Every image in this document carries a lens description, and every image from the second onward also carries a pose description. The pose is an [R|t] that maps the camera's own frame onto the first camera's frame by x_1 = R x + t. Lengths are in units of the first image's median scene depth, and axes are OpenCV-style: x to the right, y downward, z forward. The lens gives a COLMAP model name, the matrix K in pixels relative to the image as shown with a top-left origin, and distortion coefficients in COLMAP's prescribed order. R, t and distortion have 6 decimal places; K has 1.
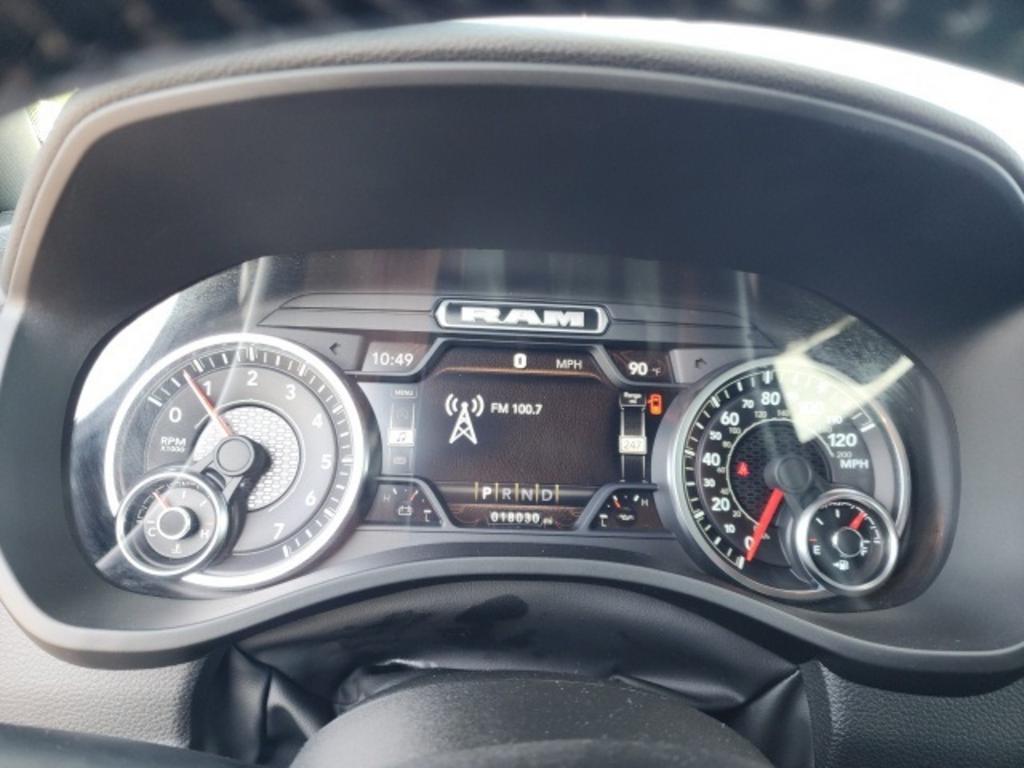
lens RADIAL K [[697.5, 0, 509.3], [0, 697.5, 382.0], [0, 0, 1]] dist [0.054848, -0.054157]
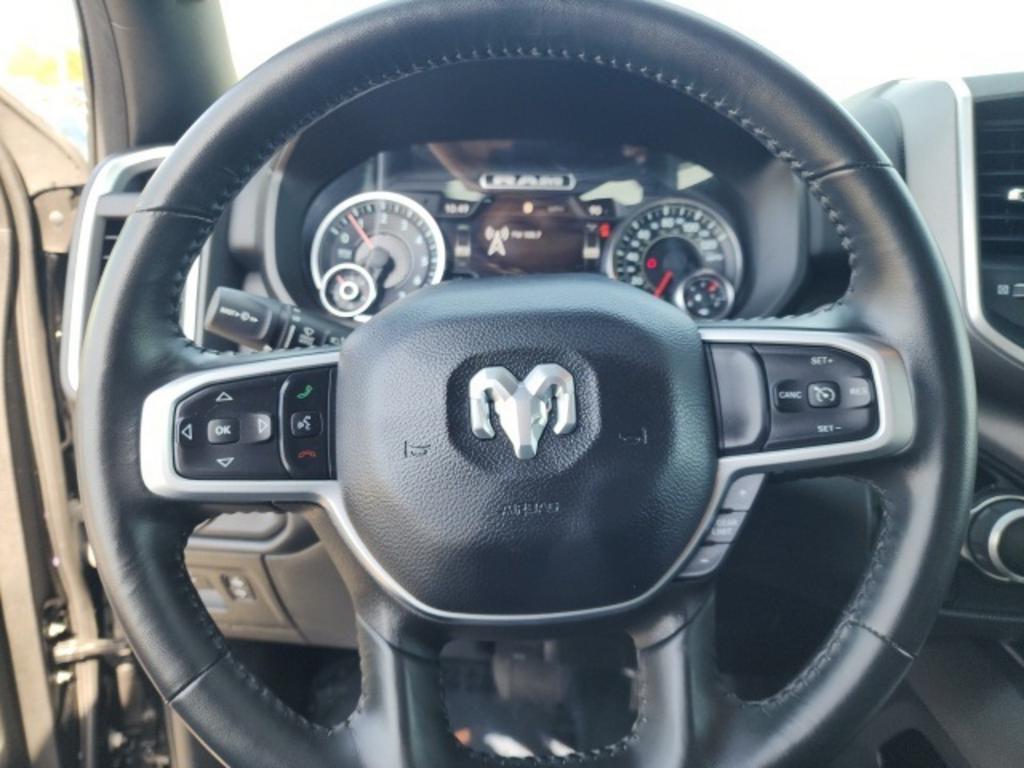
lens RADIAL K [[697.5, 0, 515.6], [0, 697.5, 384.2], [0, 0, 1]] dist [0.054848, -0.054157]
pose [[0.997797, -0.020295, -0.063158, 0.090891], [0.025942, 0.995611, 0.089915, 0.264861], [0.061056, -0.091356, 0.993945, -0.844911]]
